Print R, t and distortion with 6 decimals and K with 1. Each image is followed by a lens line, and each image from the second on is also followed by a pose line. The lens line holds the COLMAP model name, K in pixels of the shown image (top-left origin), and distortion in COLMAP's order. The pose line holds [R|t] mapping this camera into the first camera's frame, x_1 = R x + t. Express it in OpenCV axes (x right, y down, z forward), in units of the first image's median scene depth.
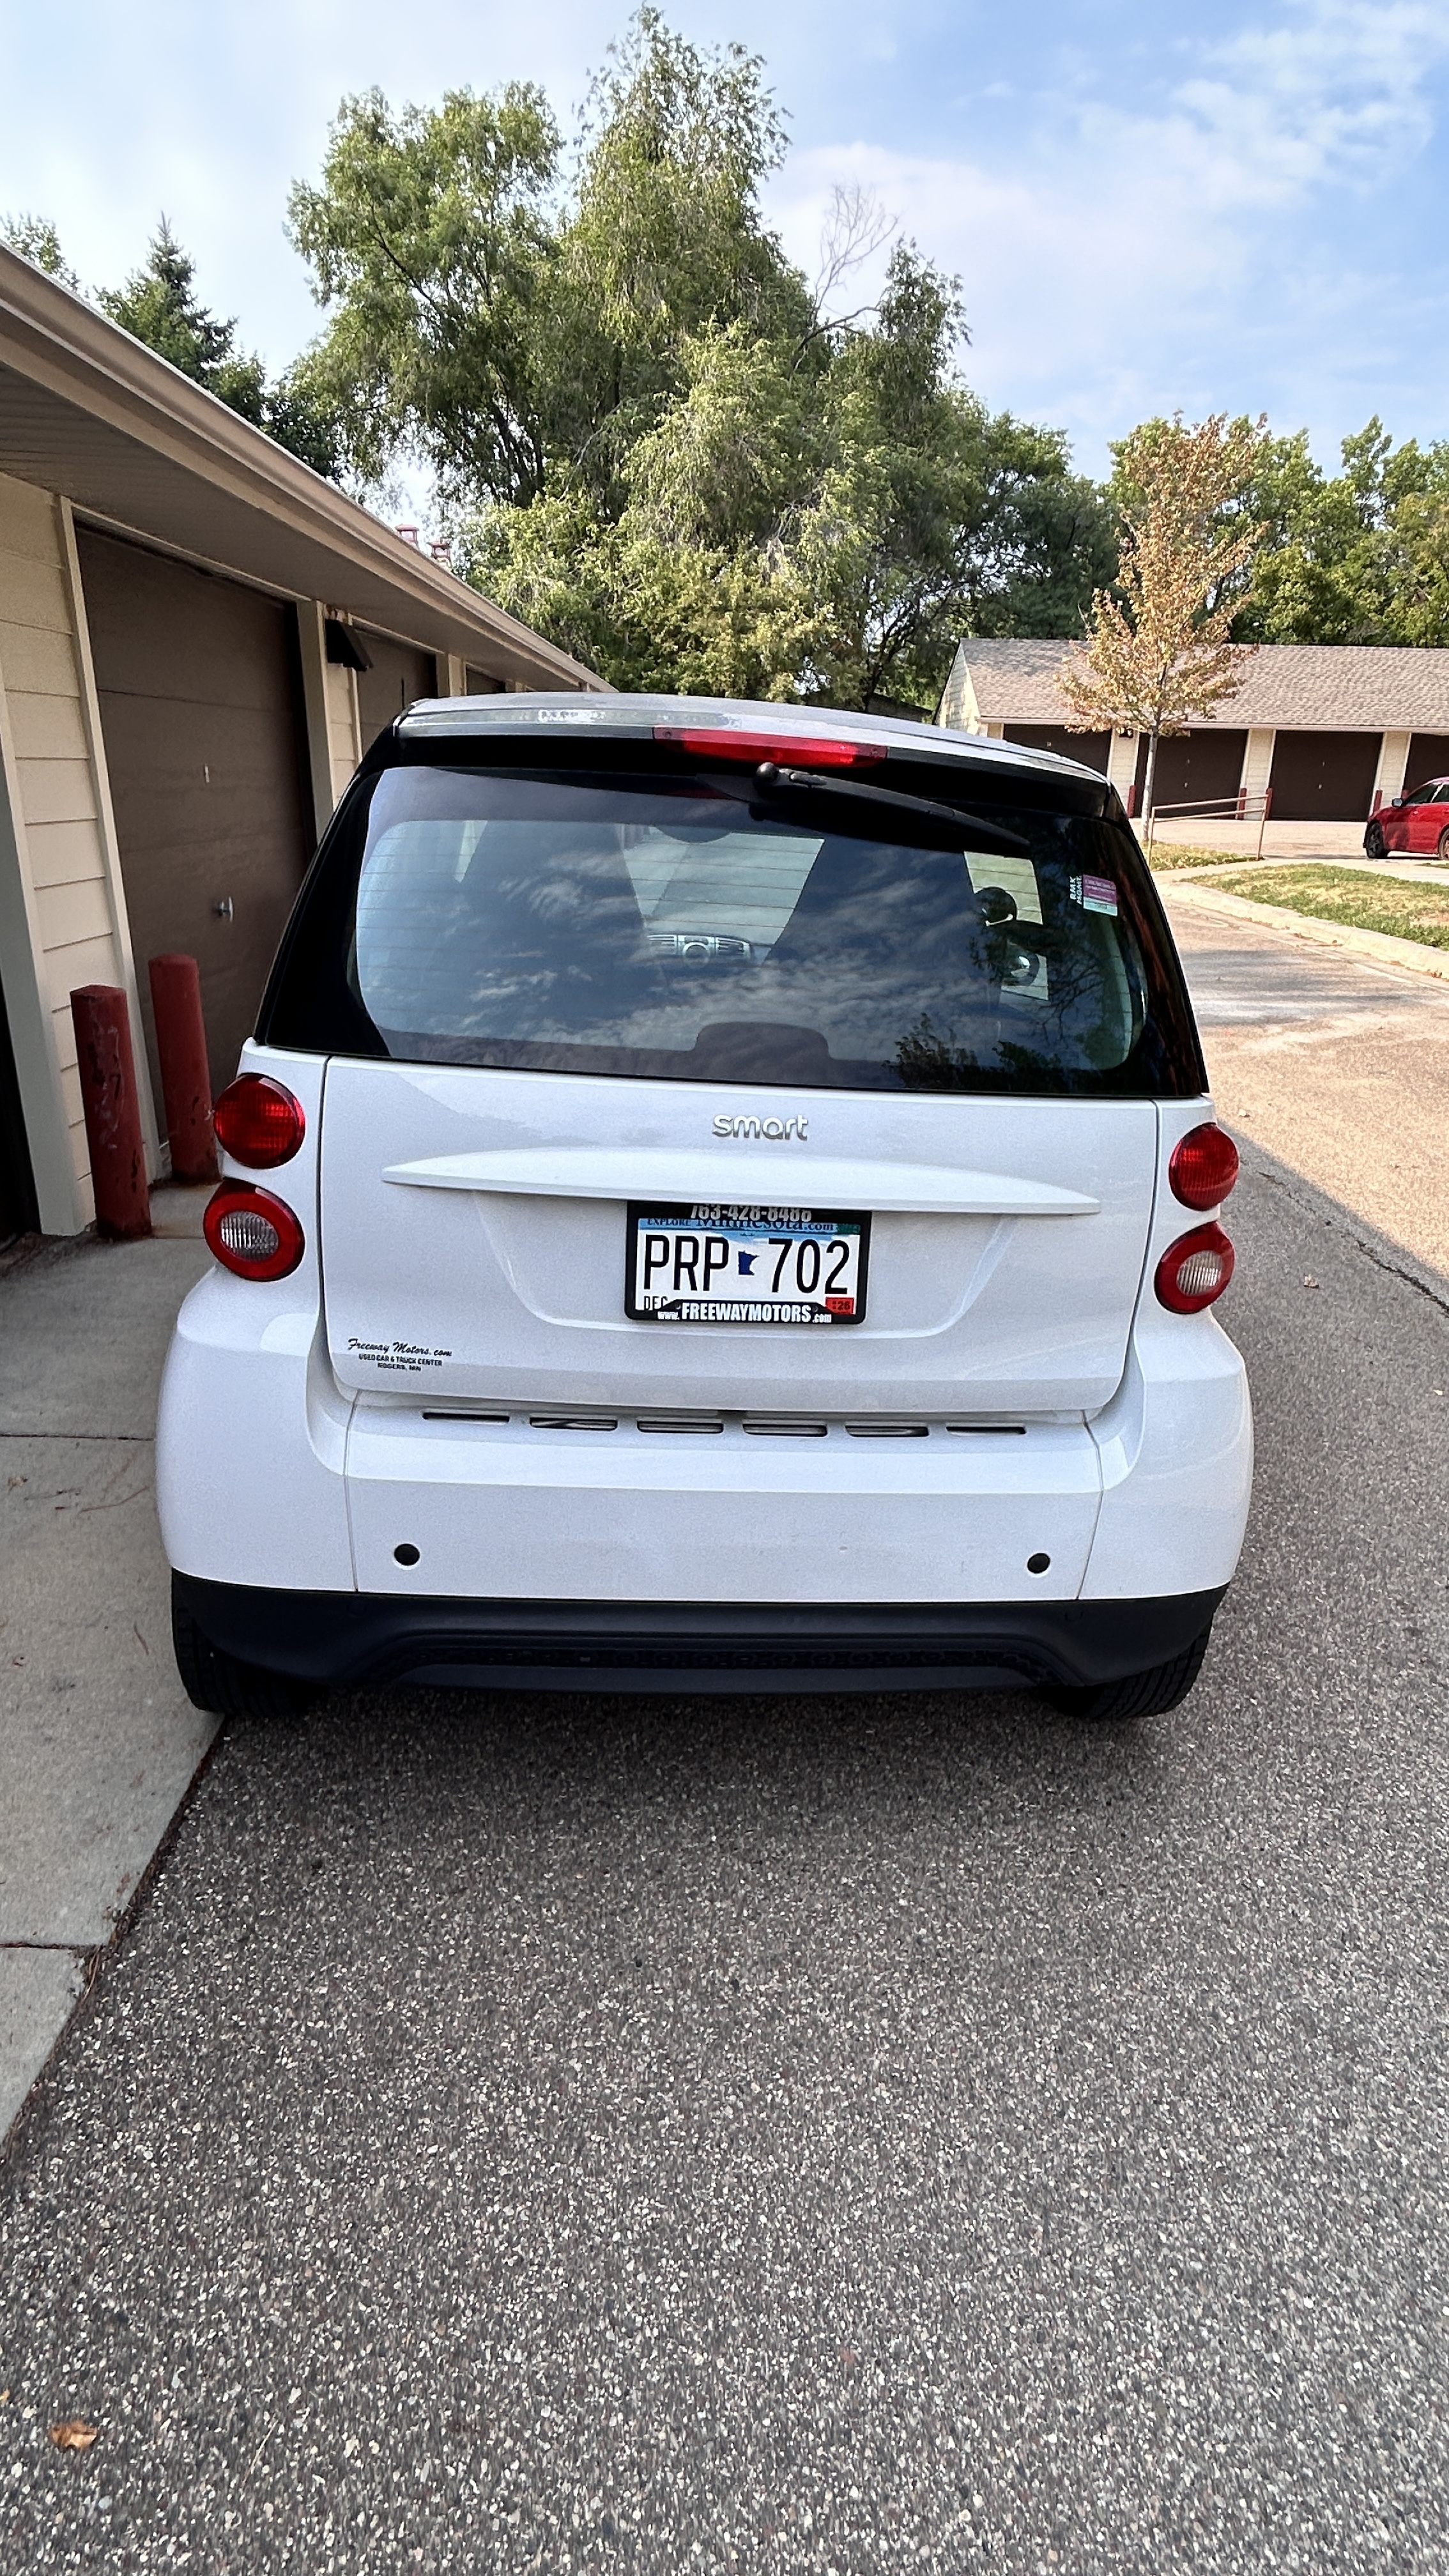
lens RADIAL K [[1359.8, 0, 730.9], [0, 1359.8, 1274.0], [0, 0, 1]] dist [-0.013365, 0.005460]
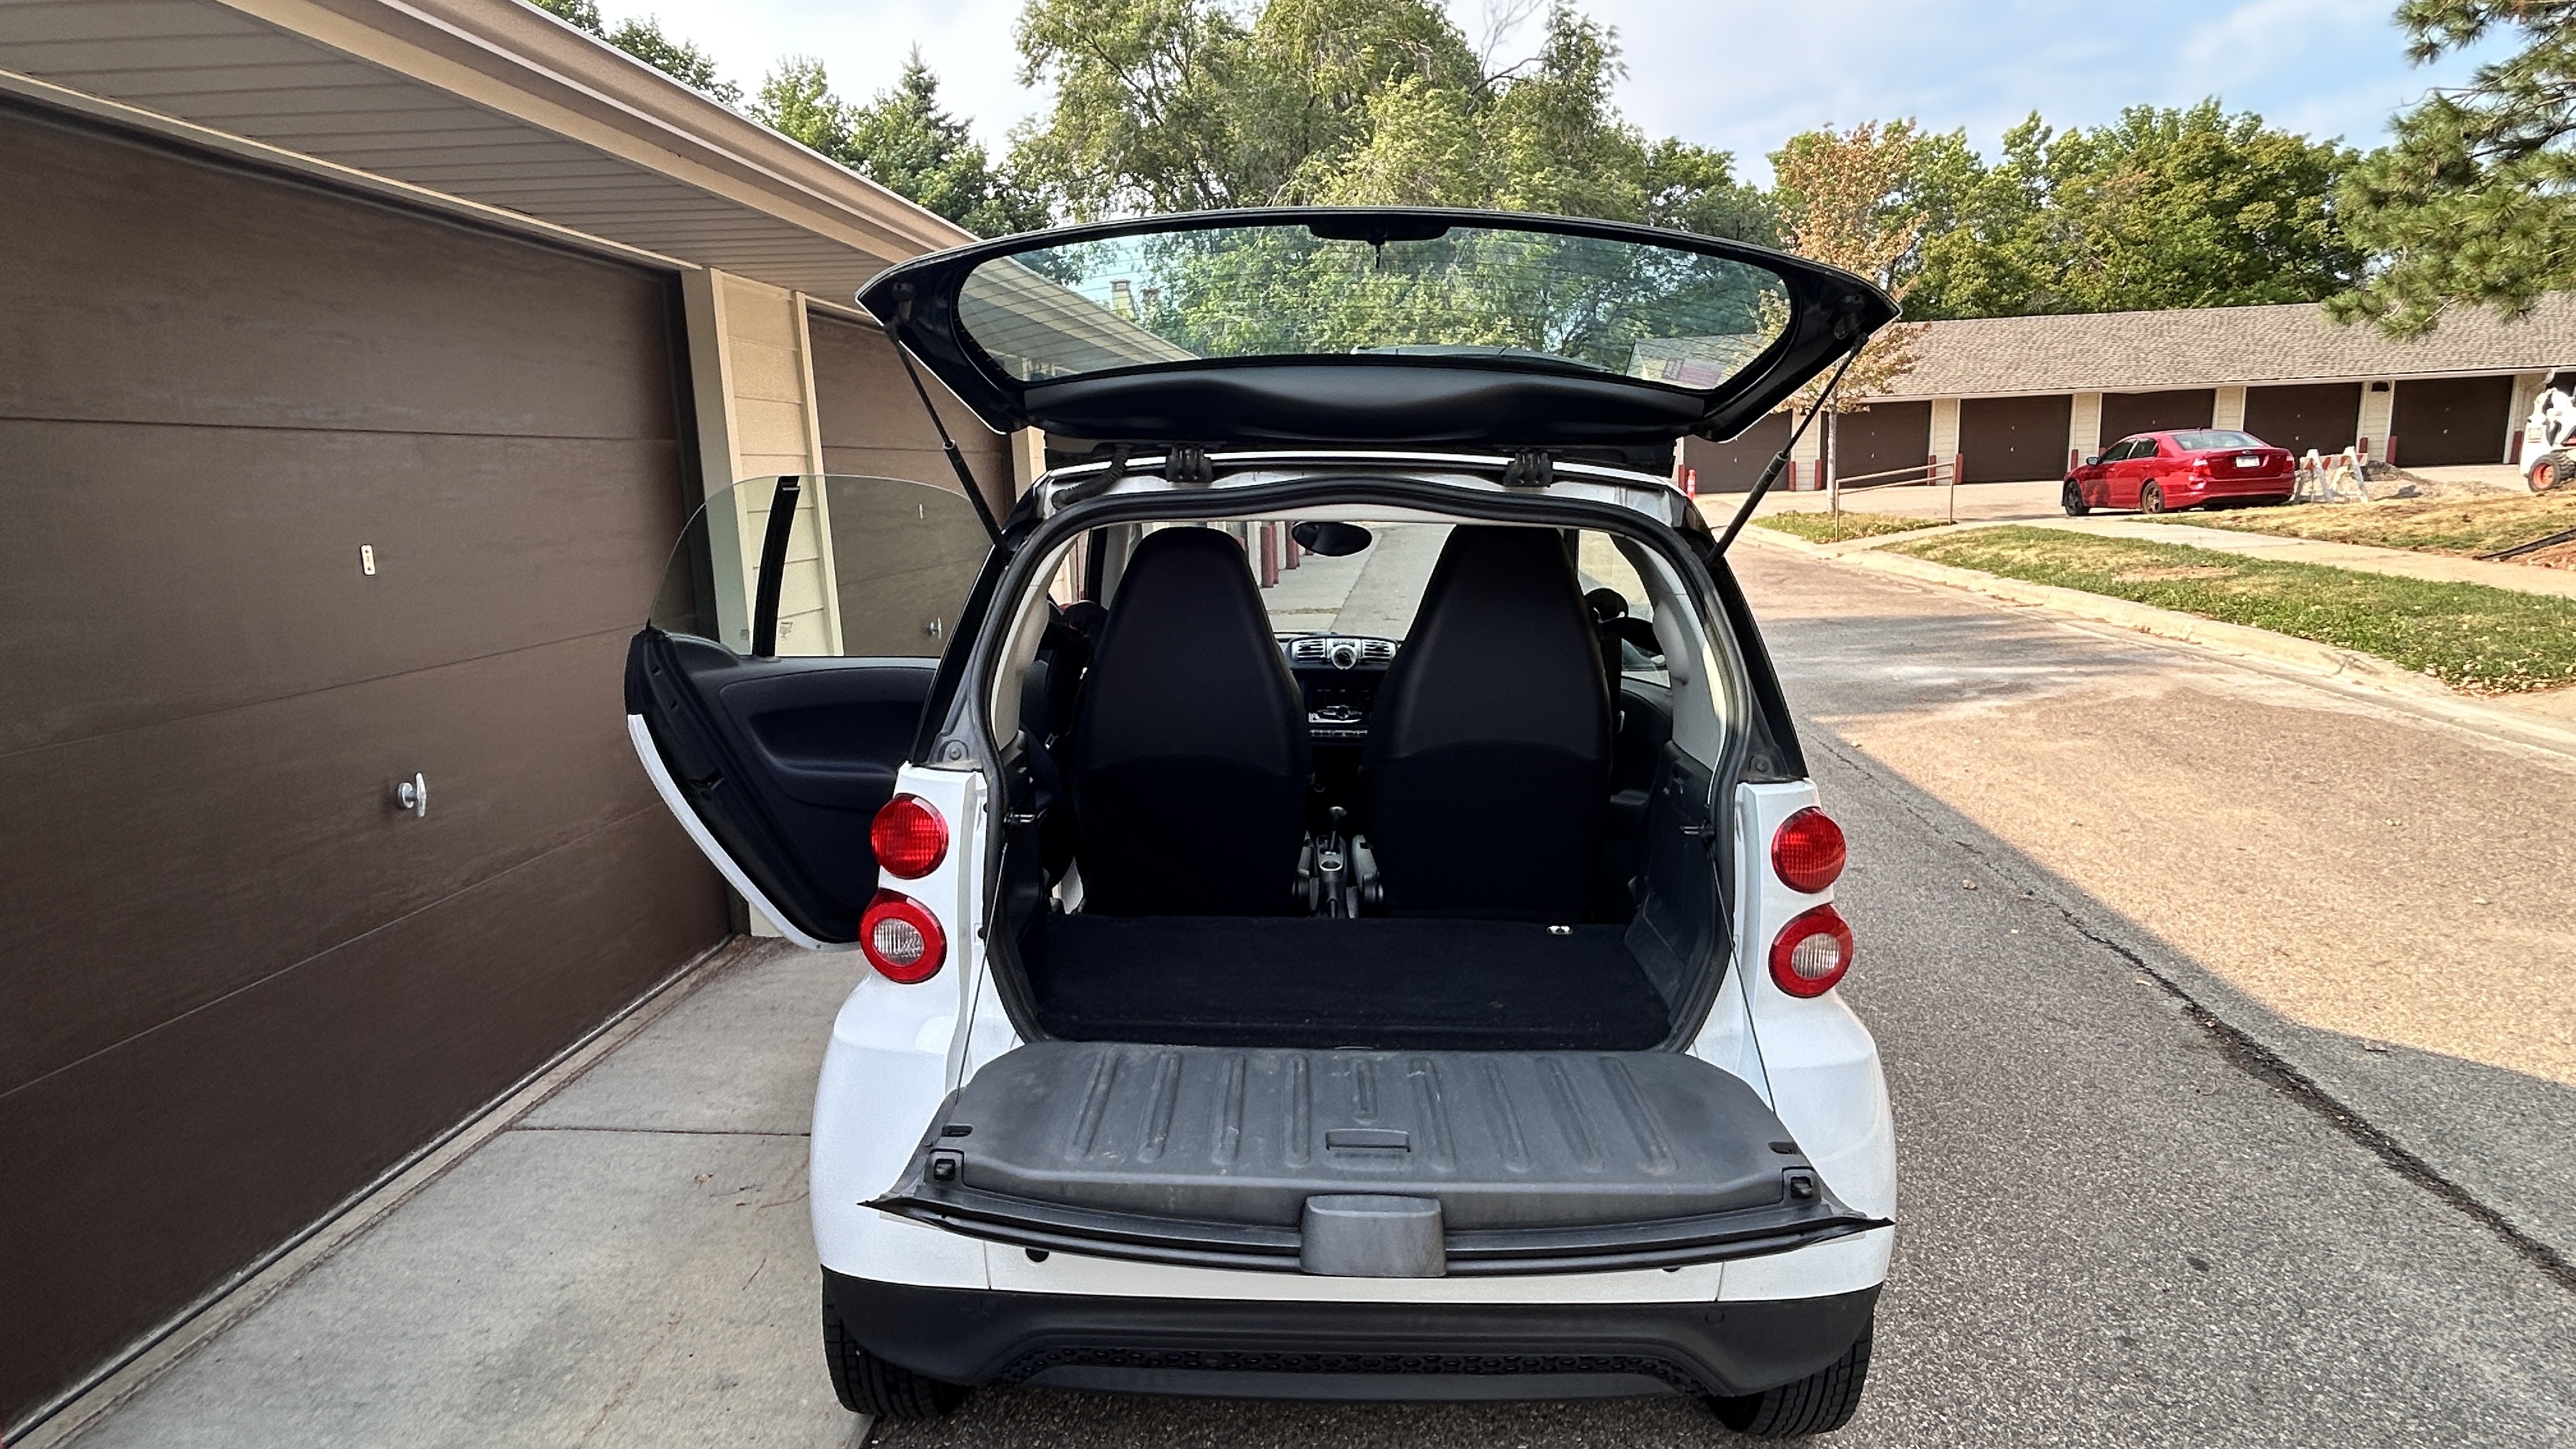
lens RADIAL K [[1359.8, 0, 1296.9], [0, 1359.8, 716.4], [0, 0, 1]] dist [-0.013365, 0.005460]
pose [[0.993491, -0.040253, -0.106560, 0.032253], [0.021038, 0.984228, -0.175650, -0.003030], [0.111950, 0.172265, 0.978669, -0.022171]]
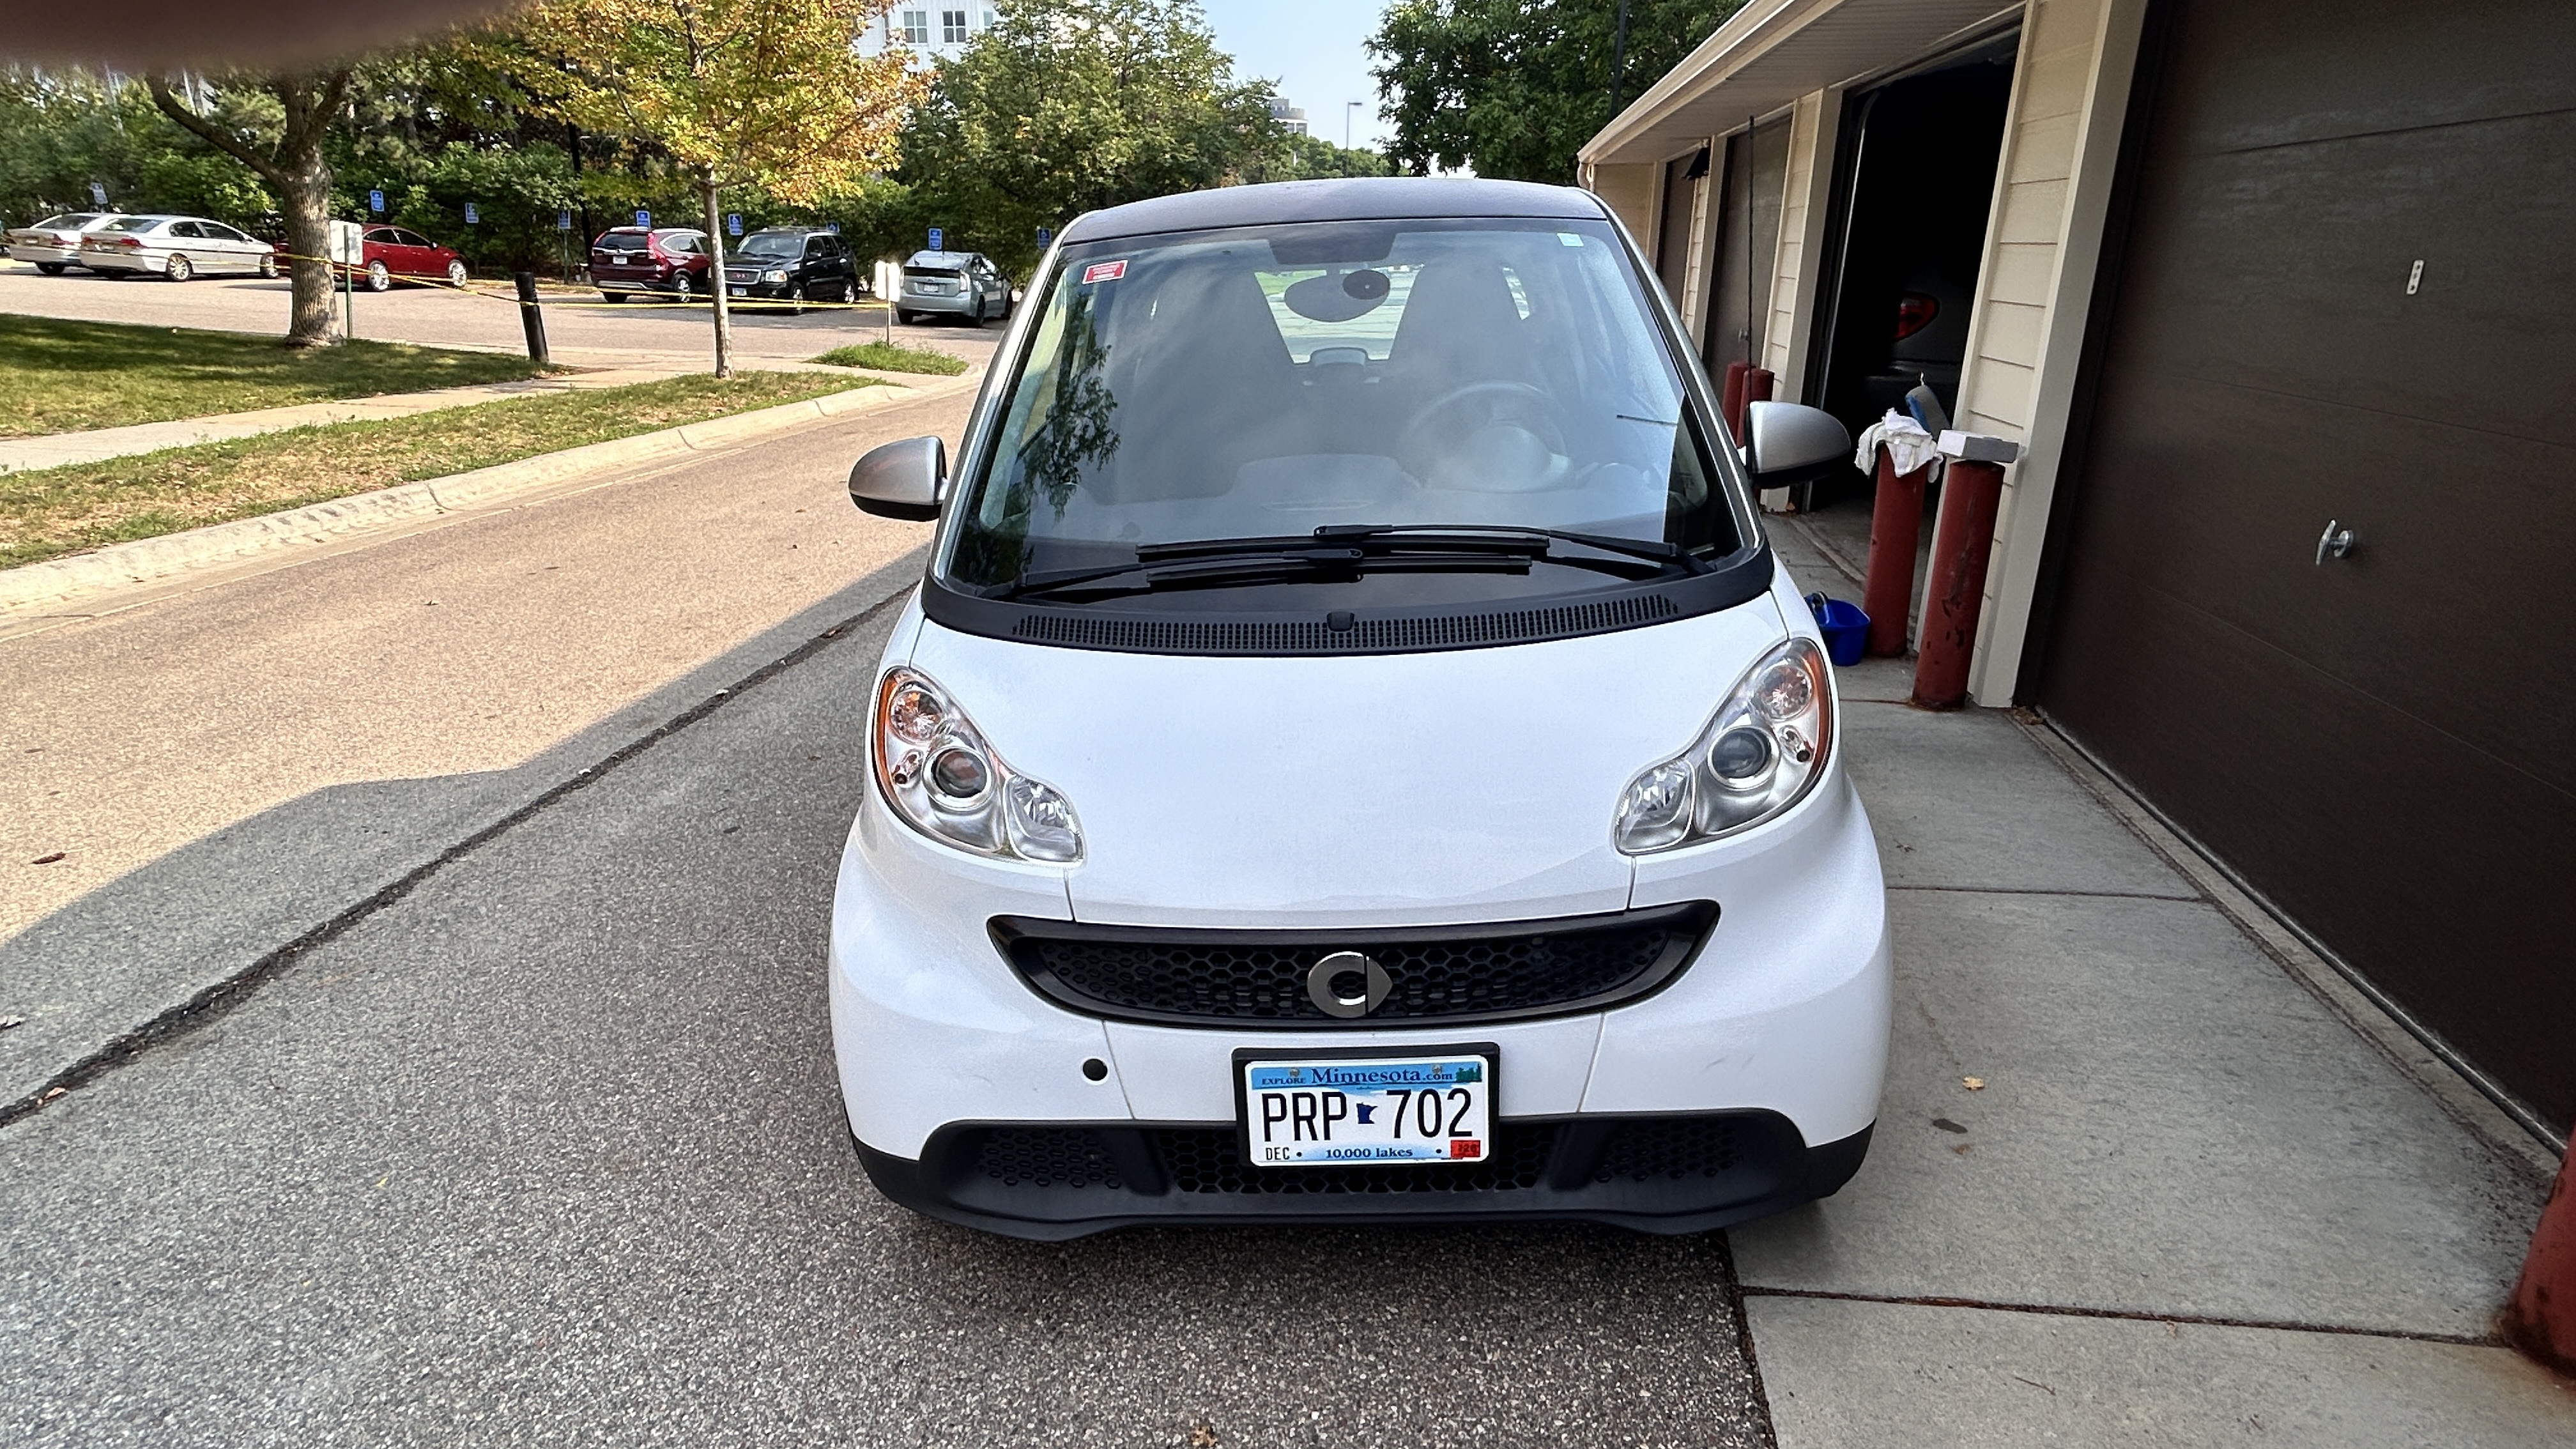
lens RADIAL K [[1359.8, 0, 1275.9], [0, 1359.8, 712.5], [0, 0, 1]] dist [-0.013365, 0.005460]
pose [[-0.988862, -0.072276, 0.130110, -0.075771], [0.026653, 0.774058, 0.632553, -0.414020], [-0.146431, 0.628976, -0.763510, 1.123011]]
